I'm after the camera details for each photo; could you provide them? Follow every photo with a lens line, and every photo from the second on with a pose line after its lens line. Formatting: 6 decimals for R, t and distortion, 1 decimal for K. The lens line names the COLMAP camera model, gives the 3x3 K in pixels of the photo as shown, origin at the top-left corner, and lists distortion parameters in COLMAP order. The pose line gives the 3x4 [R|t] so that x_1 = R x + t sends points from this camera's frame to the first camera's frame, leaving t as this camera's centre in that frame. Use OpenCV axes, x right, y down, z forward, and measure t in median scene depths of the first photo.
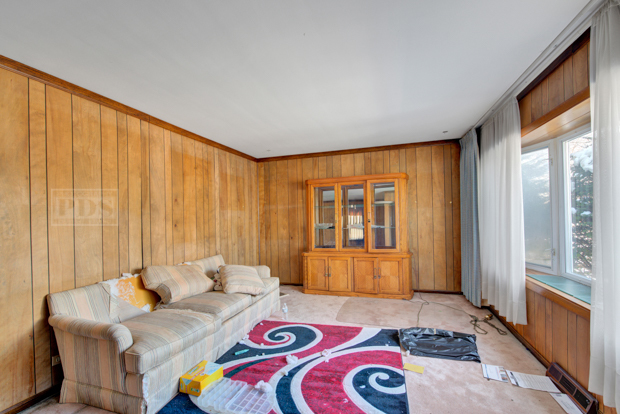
lens RADIAL K [[290.7, 0, 307.1], [0, 290.7, 213.5], [0, 0, 1]] dist [-0.002258, -0.000652]
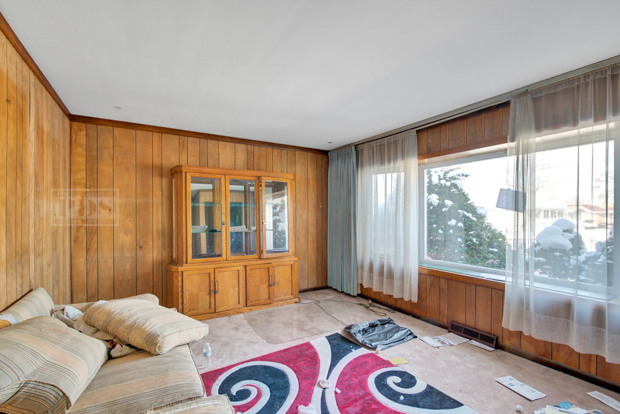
lens RADIAL K [[290.7, 0, 307.1], [0, 290.7, 213.5], [0, 0, 1]] dist [-0.002258, -0.000652]
pose [[0.640356, 0.032478, 0.767391, -0.392602], [-0.024948, 0.999458, -0.021482, 0.013263], [-0.767673, -0.005389, 0.640819, 0.332202]]
